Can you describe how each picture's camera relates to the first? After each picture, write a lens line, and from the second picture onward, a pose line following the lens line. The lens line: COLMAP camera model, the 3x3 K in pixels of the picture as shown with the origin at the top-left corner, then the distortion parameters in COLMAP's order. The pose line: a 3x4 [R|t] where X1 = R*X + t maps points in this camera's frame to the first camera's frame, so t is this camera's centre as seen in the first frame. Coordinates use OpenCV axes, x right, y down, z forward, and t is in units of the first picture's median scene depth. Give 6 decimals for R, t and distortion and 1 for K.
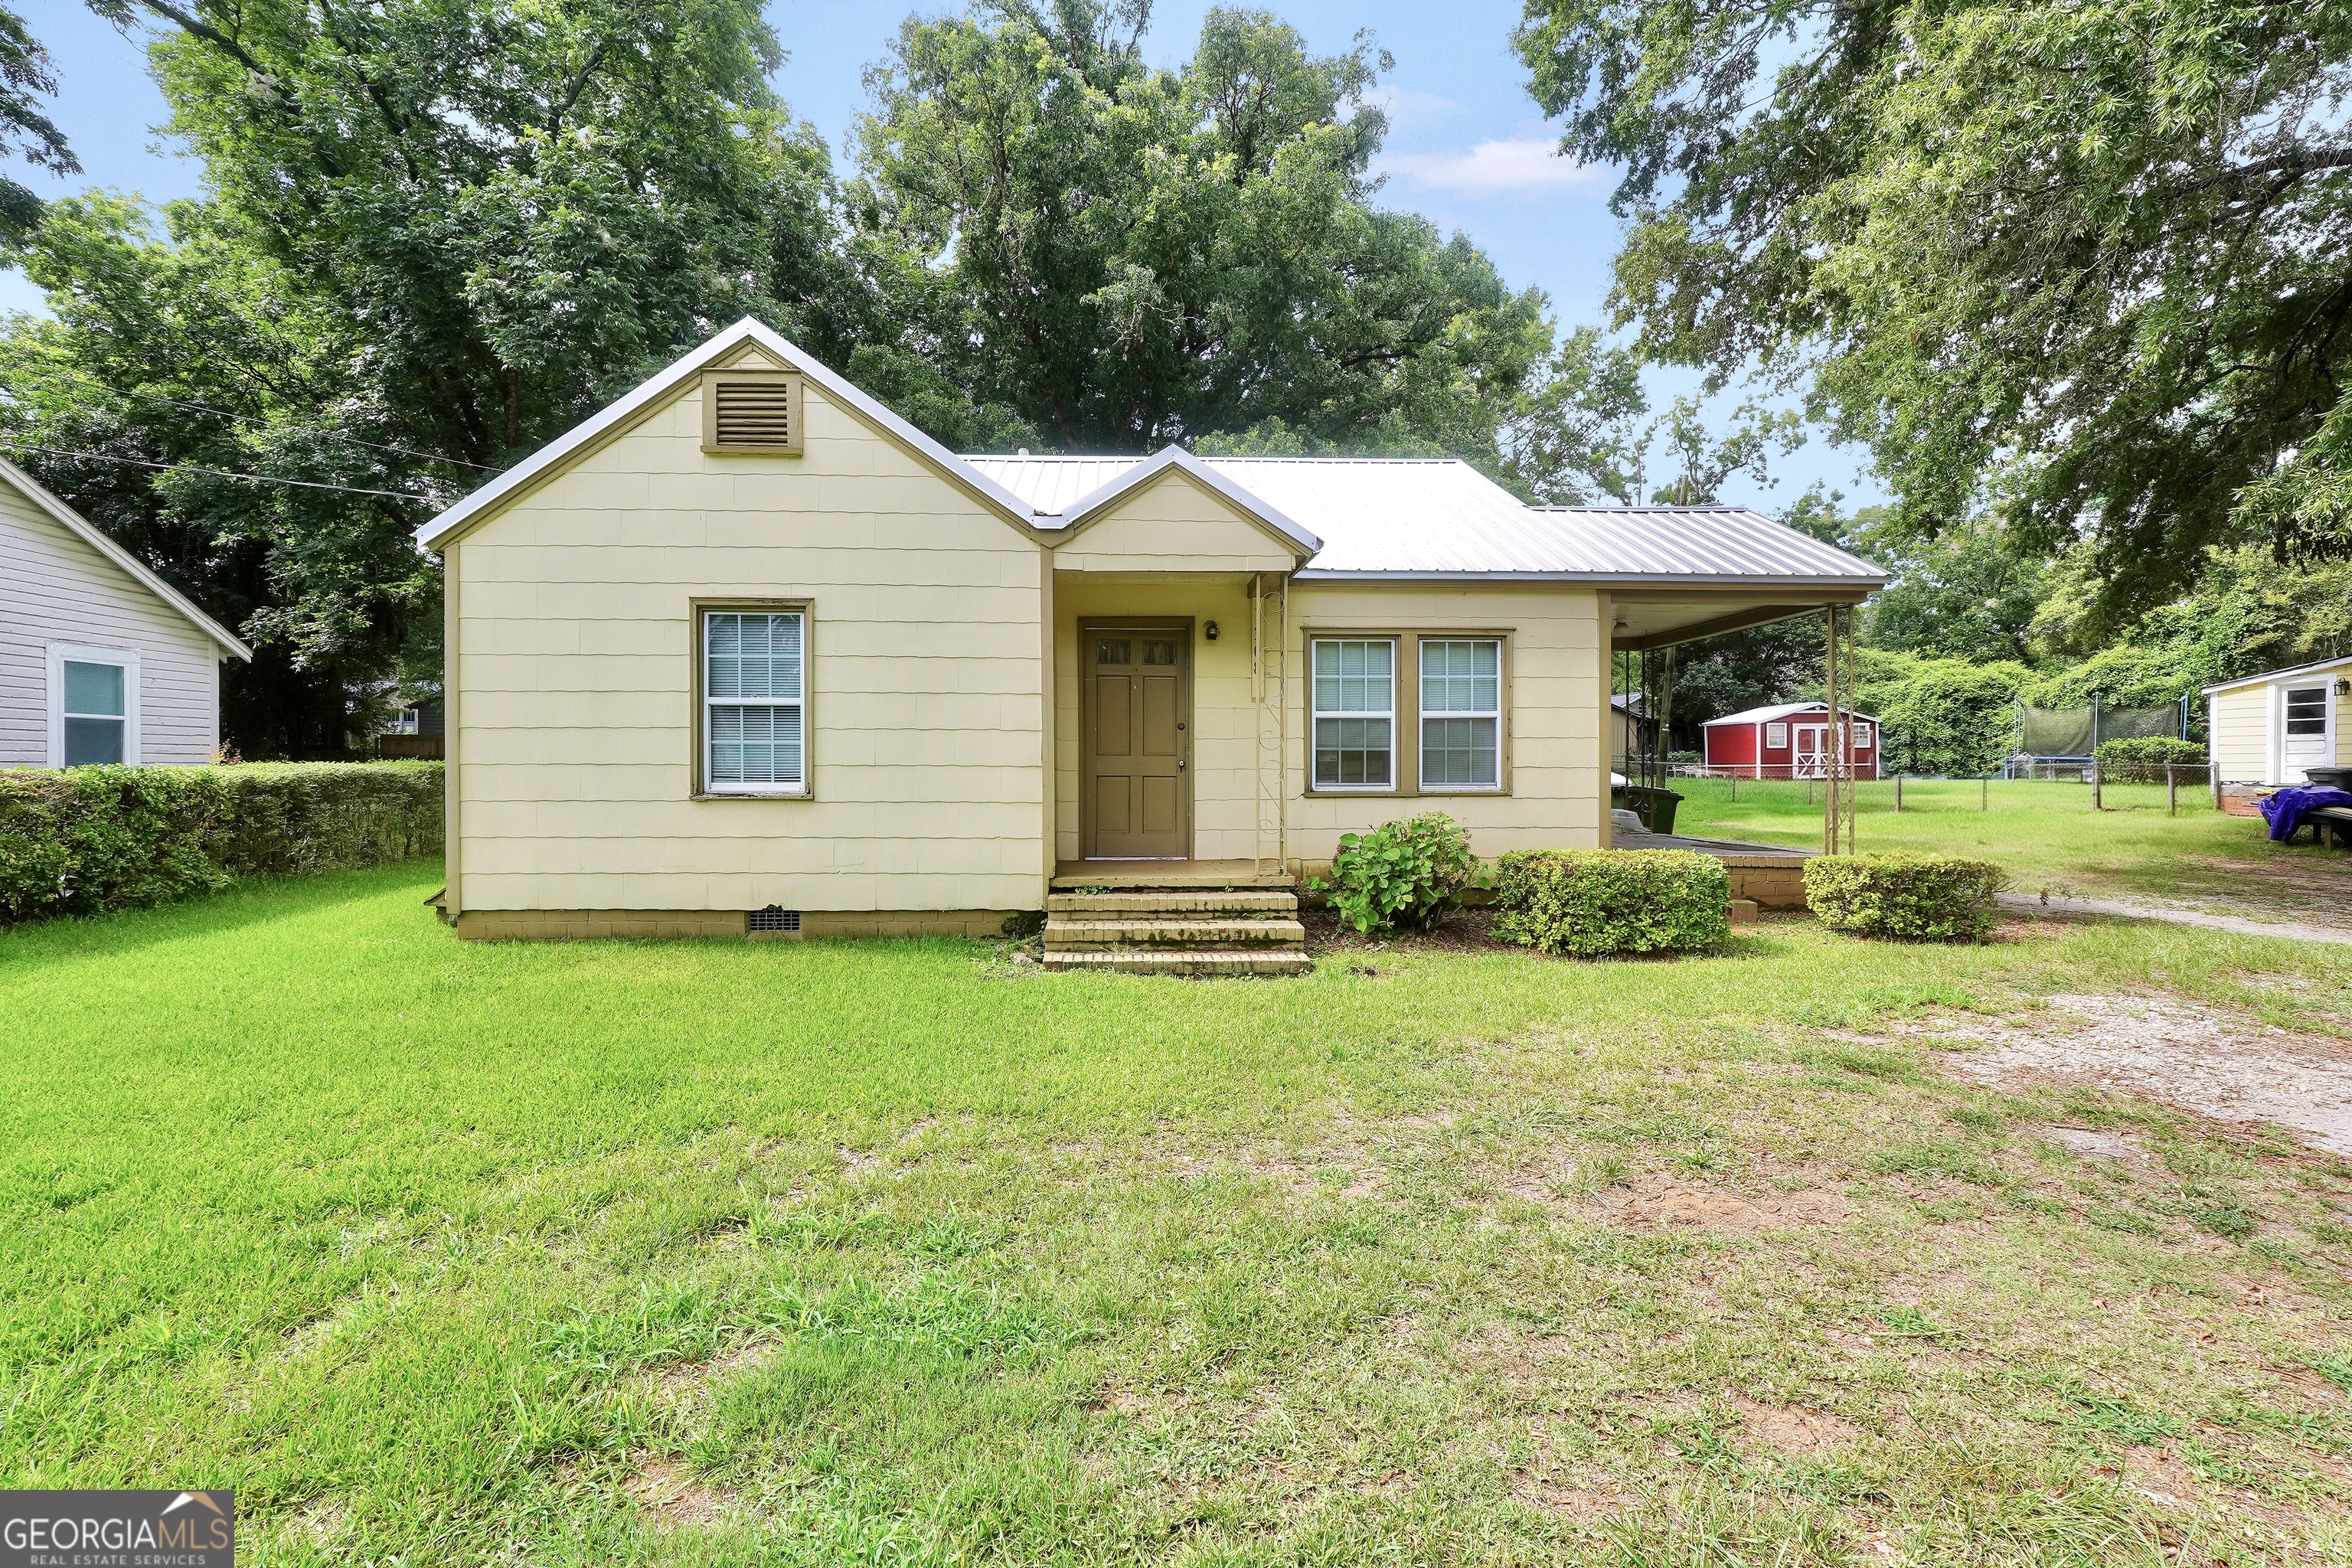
lens RADIAL K [[994.7, 0, 1179.9], [0, 994.7, 786.4], [0, 0, 1]] dist [-0.005887, 0.001560]
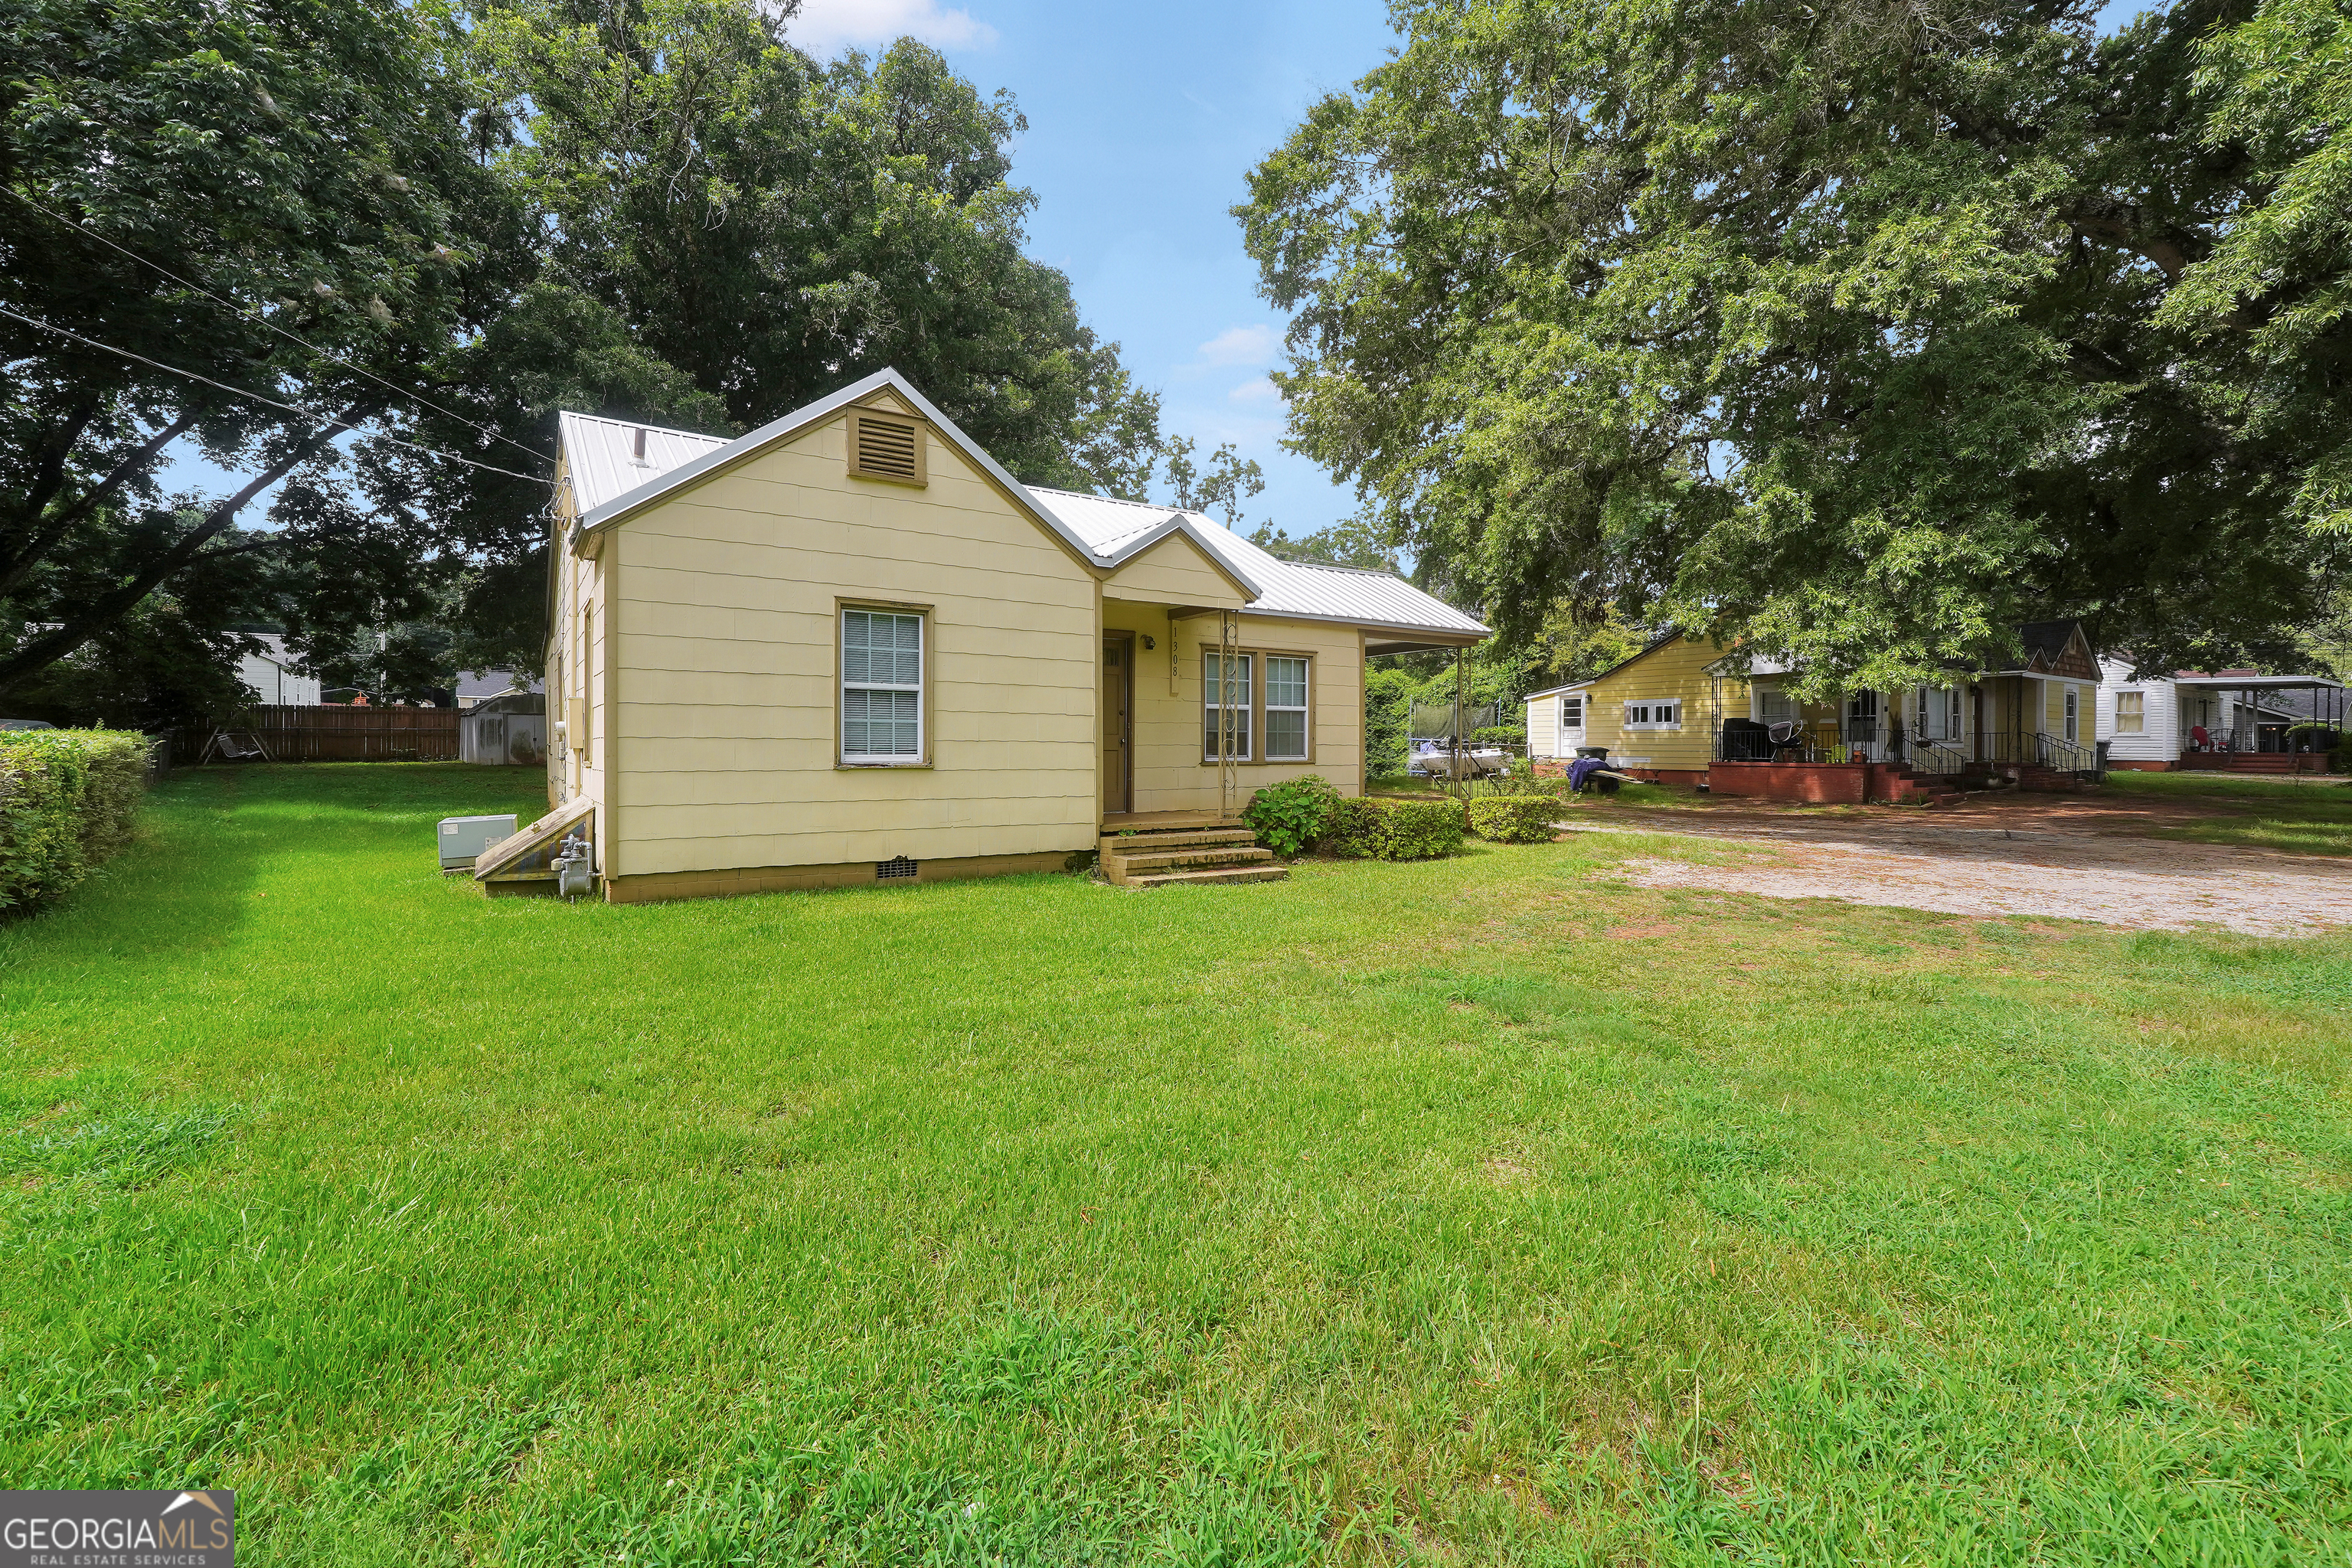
lens RADIAL K [[994.7, 0, 1174.5], [0, 994.7, 766.7], [0, 0, 1]] dist [-0.005887, 0.001560]
pose [[0.858712, -0.006509, 0.512418, -0.728671], [0.004305, 0.999976, 0.005487, 0.005896], [-0.512441, -0.002506, 0.858719, -0.207780]]
